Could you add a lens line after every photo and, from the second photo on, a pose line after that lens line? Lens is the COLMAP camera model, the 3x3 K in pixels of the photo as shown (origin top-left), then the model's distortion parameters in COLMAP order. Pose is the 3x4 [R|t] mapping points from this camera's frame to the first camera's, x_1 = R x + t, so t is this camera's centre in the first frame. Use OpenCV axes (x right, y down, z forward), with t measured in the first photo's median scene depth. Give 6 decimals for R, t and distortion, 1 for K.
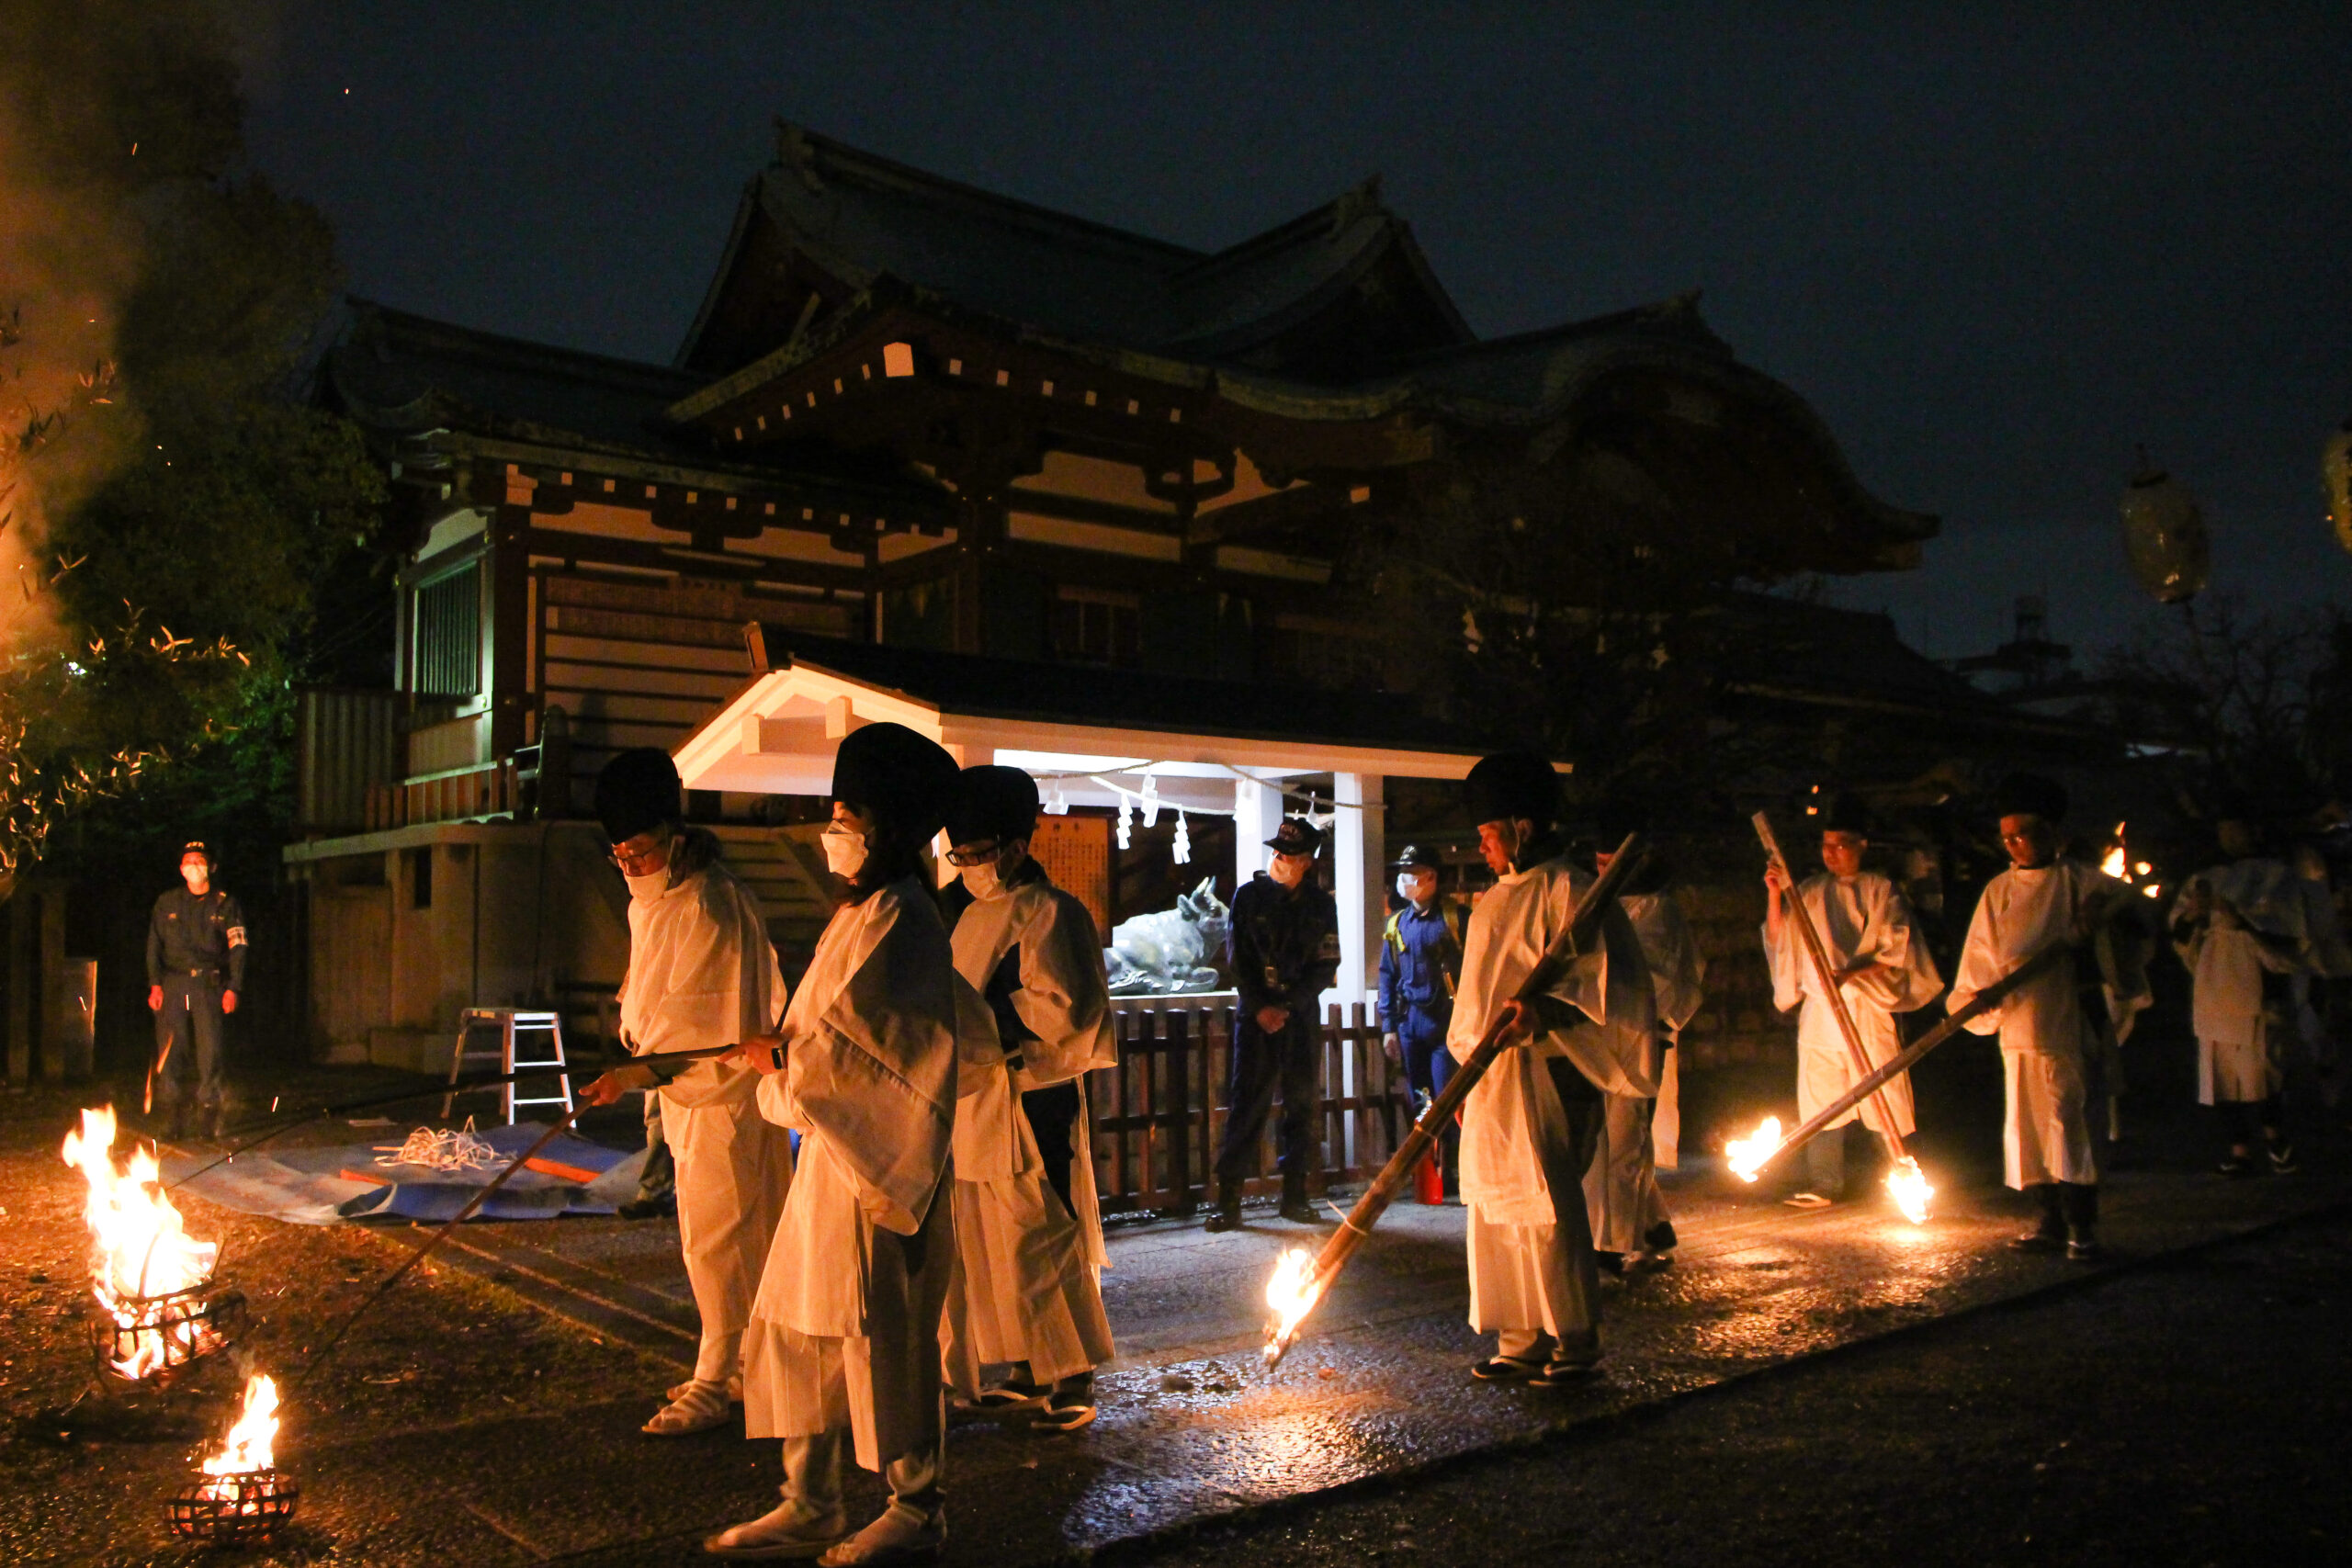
lens RADIAL K [[2007.6, 0, 1165.7], [0, 2007.6, 780.8], [0, 0, 1]] dist [-0.086776, 0.077602]
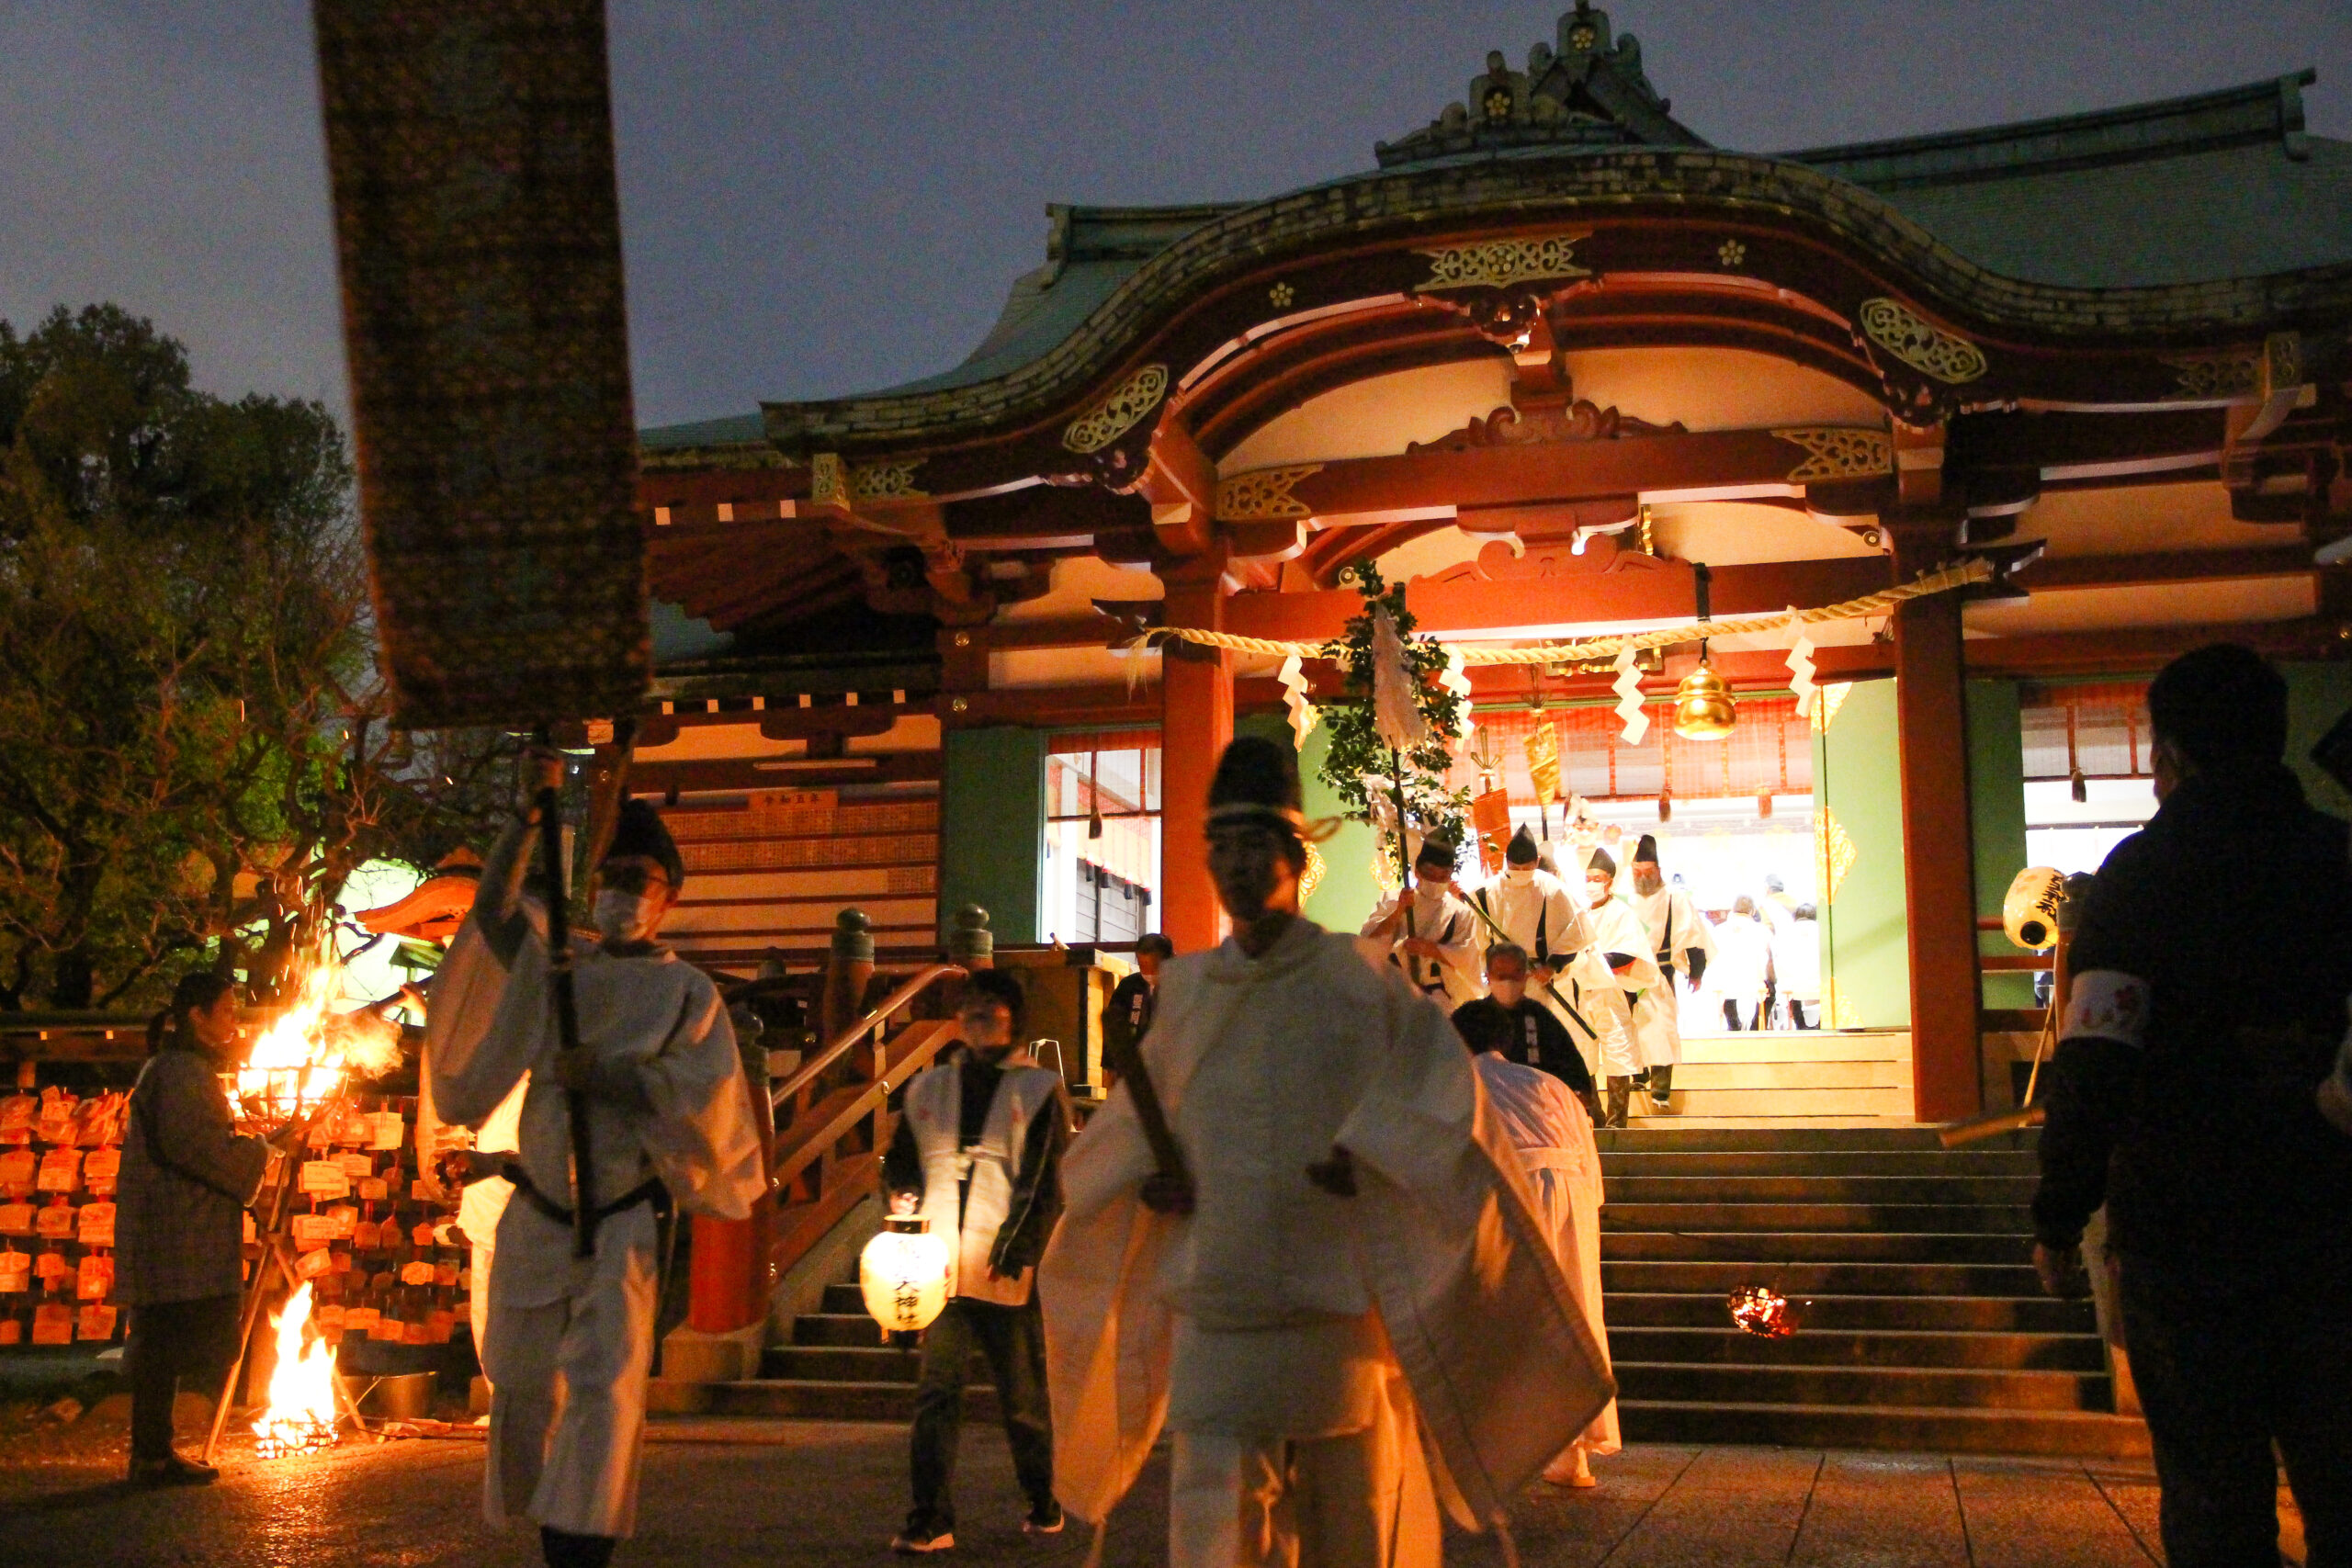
lens RADIAL K [[2646.6, 0, 1175.5], [0, 2646.6, 780.7], [0, 0, 1]] dist [0.023694, 0.000000]
pose [[0.558038, -0.136373, -0.818533, 0.794721], [0.047962, 0.990055, -0.132251, 0.052956], [0.828428, 0.034542, 0.559029, 0.499102]]
